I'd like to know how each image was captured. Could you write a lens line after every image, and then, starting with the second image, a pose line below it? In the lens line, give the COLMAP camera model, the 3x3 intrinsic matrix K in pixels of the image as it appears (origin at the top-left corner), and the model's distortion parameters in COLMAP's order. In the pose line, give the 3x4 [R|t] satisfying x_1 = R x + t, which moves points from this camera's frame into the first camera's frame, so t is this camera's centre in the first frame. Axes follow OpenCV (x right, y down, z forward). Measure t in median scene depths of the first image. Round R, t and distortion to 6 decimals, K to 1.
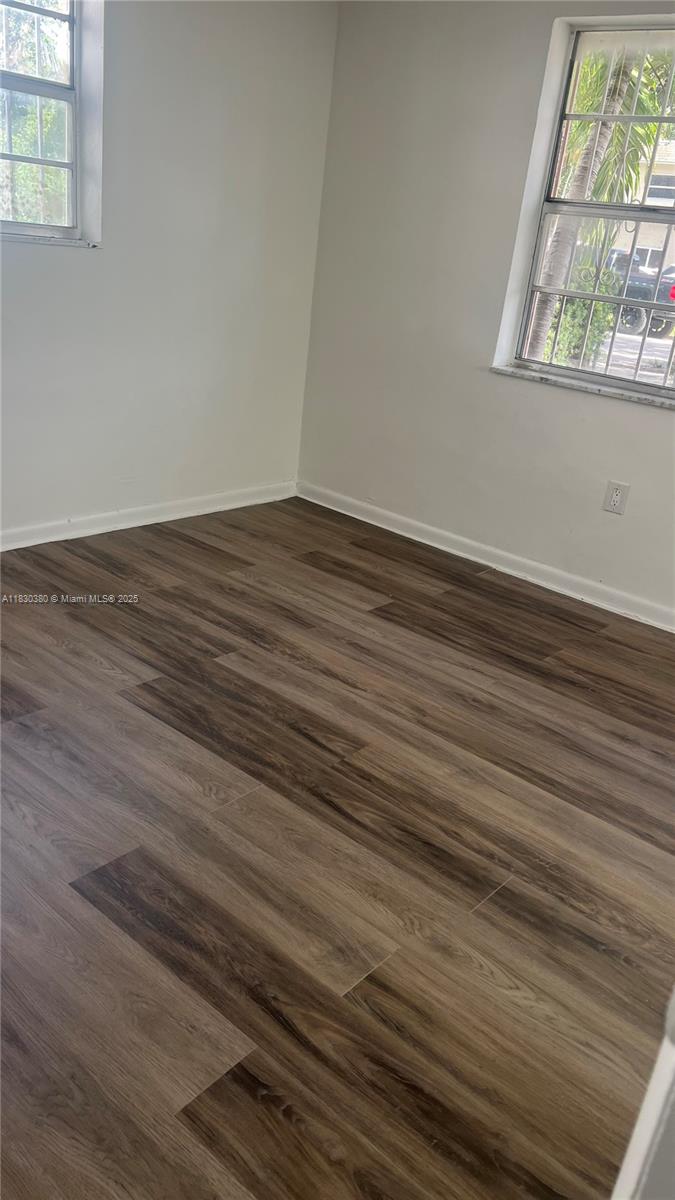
lens RADIAL K [[901.9, 0, 337.5], [0, 901.9, 600.0], [0, 0, 1]] dist [0.100707, -0.146416]
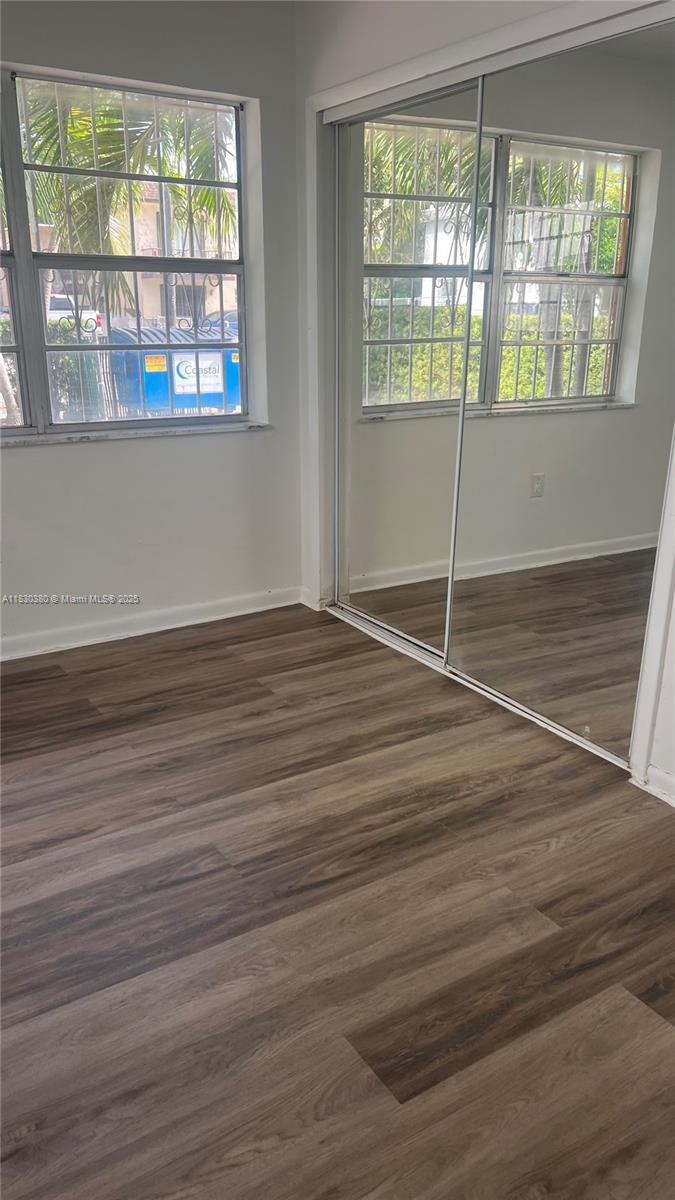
lens RADIAL K [[901.9, 0, 337.5], [0, 901.9, 600.0], [0, 0, 1]] dist [0.100707, -0.146416]
pose [[0.291697, -0.404164, 0.866928, -0.742566], [0.386150, 0.878962, 0.279846, -0.322267], [-0.875100, 0.253134, 0.412459, 0.482146]]
